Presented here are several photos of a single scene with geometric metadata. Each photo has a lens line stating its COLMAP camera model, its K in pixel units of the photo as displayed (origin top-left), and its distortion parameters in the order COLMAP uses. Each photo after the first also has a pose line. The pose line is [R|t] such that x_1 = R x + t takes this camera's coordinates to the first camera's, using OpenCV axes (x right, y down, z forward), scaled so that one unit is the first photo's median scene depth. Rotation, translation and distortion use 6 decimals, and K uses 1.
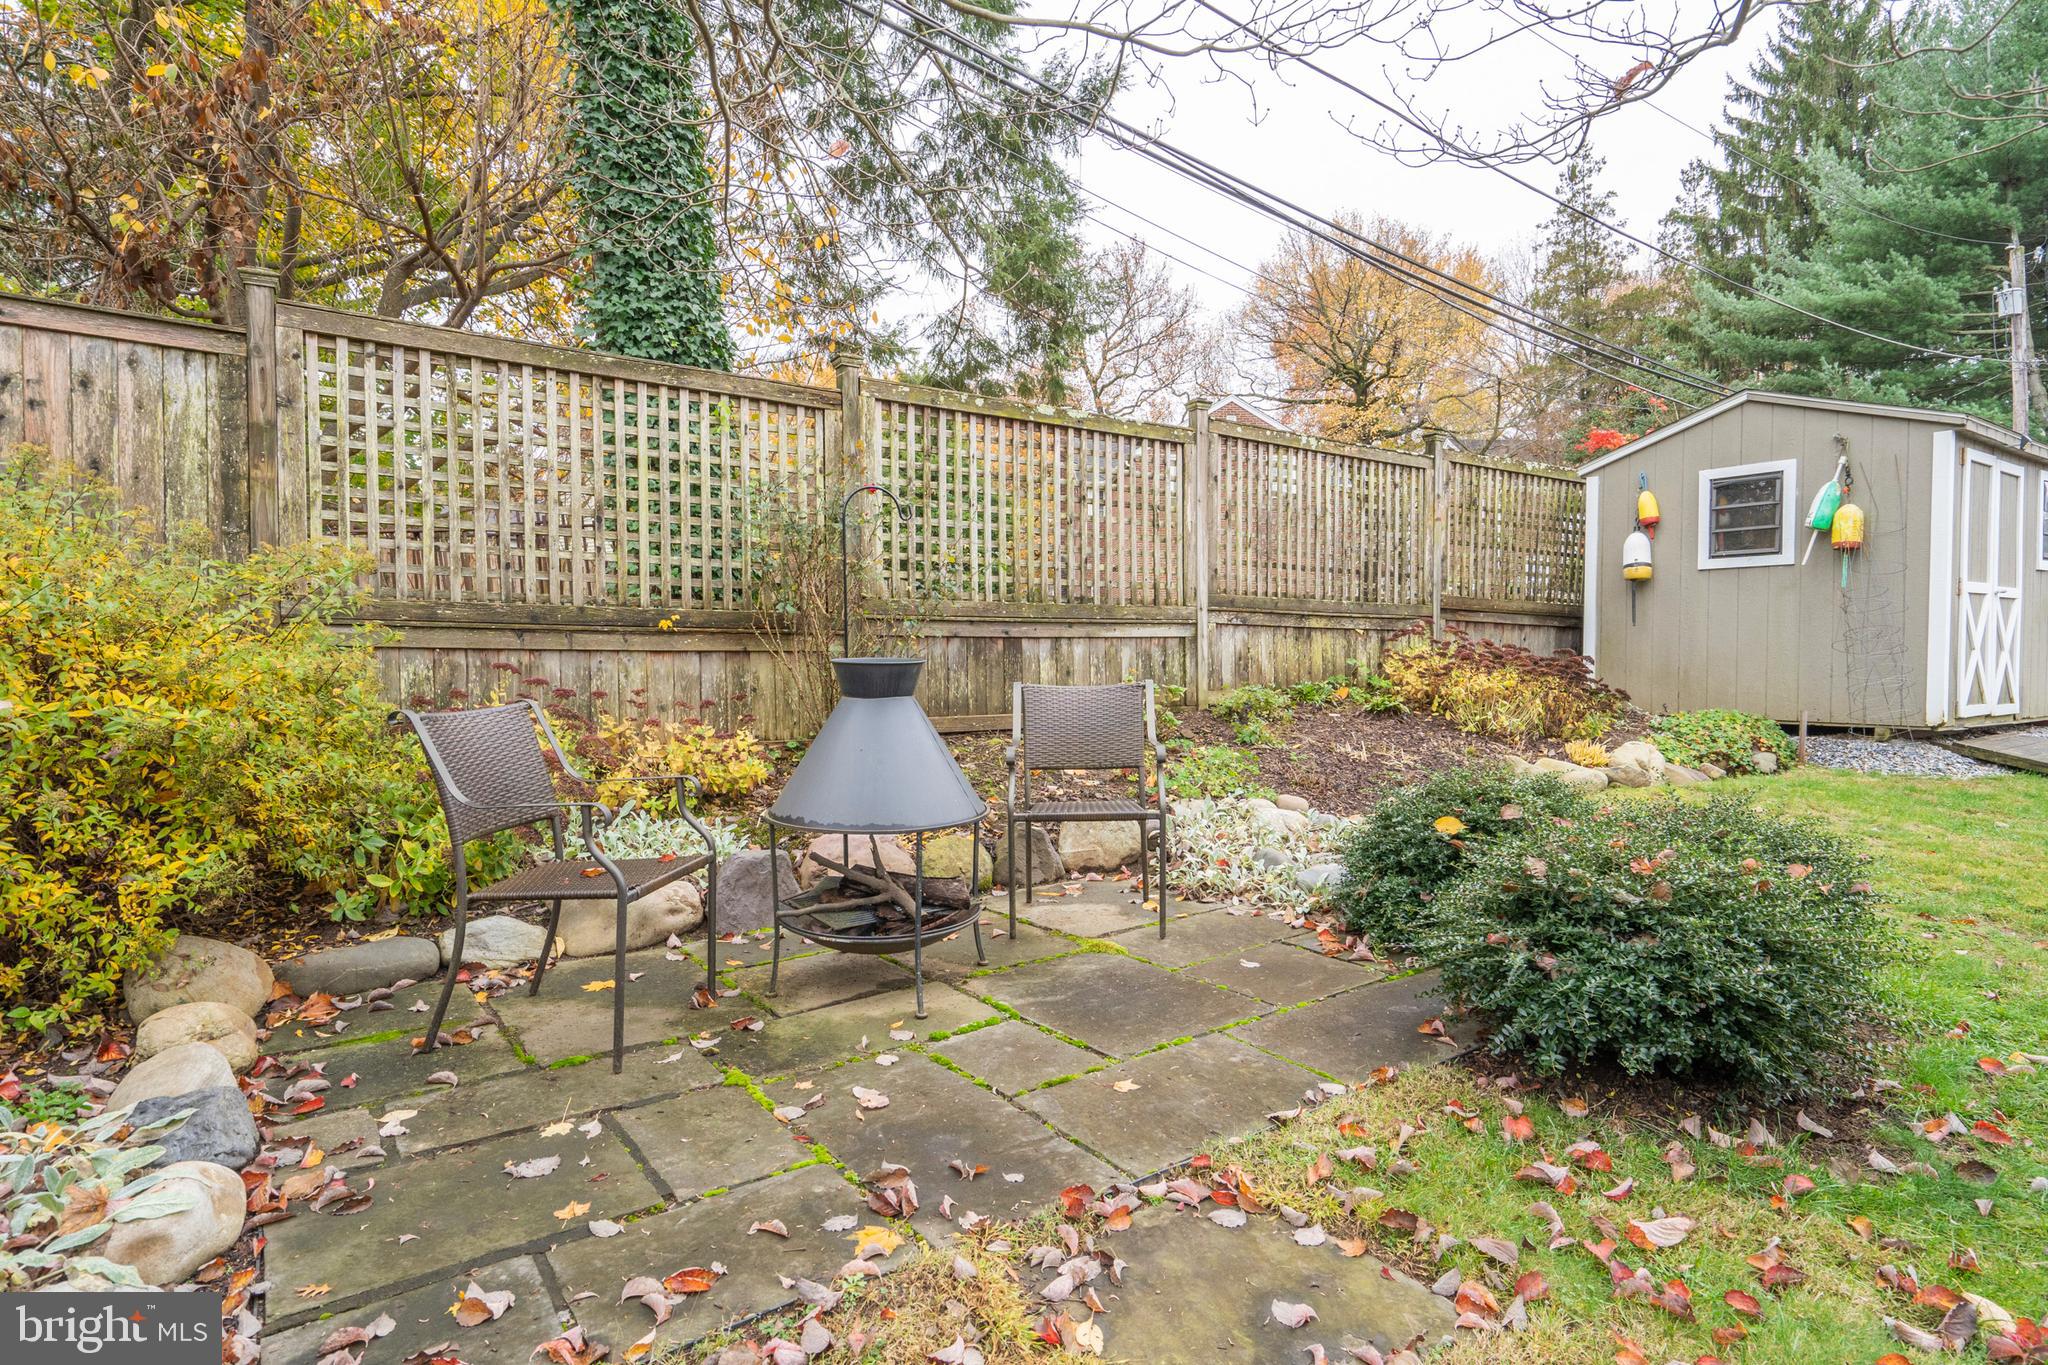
lens RADIAL K [[1047.6, 0, 1024.6], [0, 1047.6, 682.3], [0, 0, 1]] dist [0.001432, 0.000222]
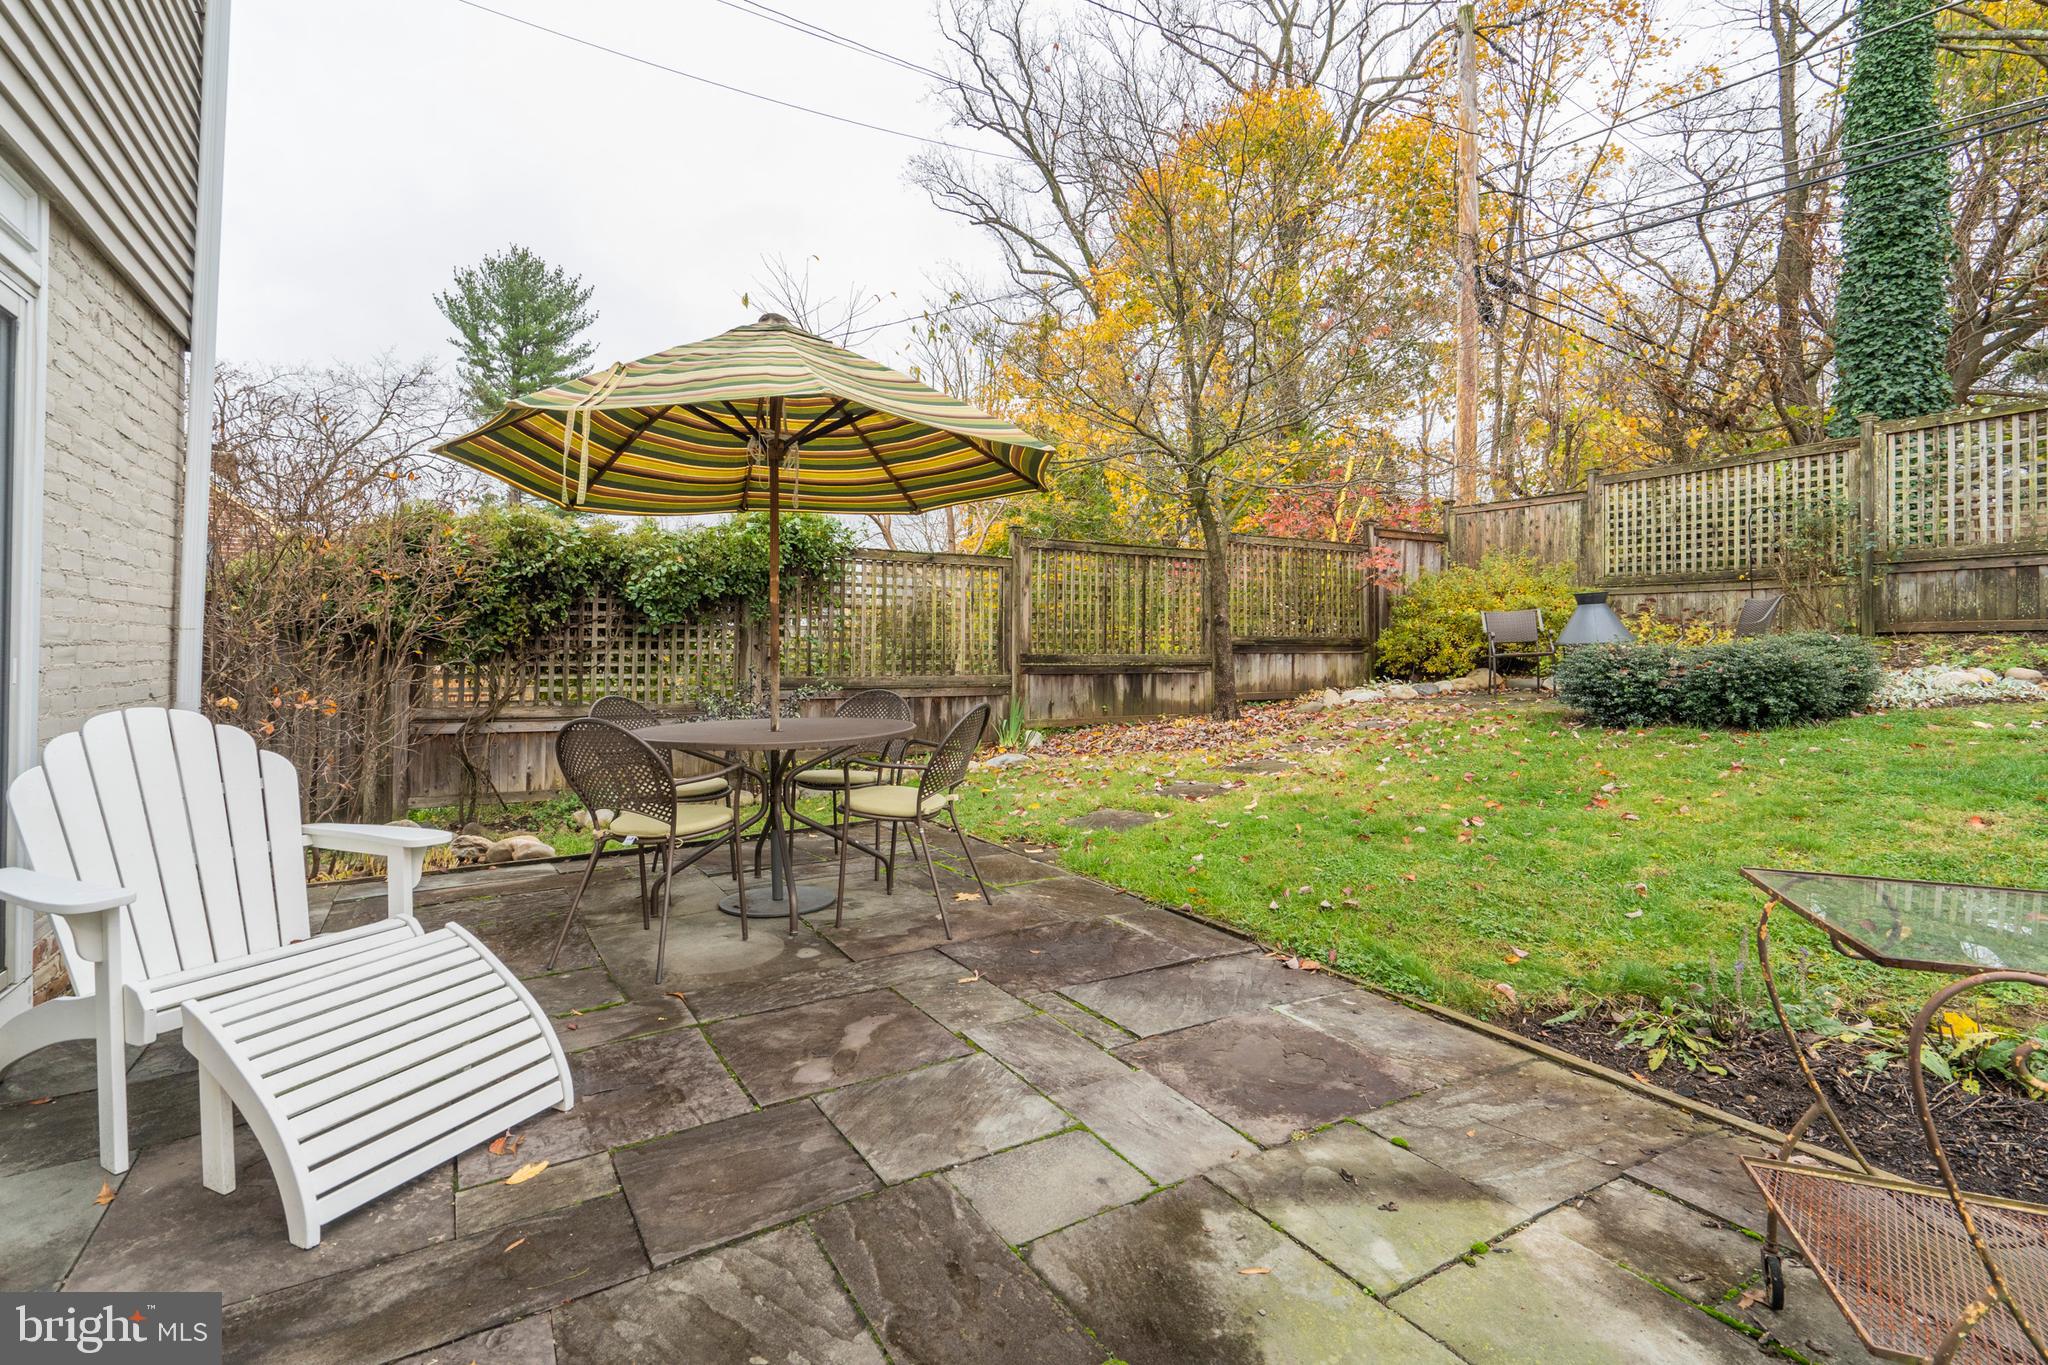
lens RADIAL K [[934.4, 0, 1022.7], [0, 934.4, 676.4], [0, 0, 1]] dist [-0.005725, 0.000970]
pose [[-0.084971, 0.039745, -0.995590, 1.828067], [-0.007757, 0.999147, 0.040549, 0.088335], [0.996353, 0.011168, -0.084591, -0.326182]]
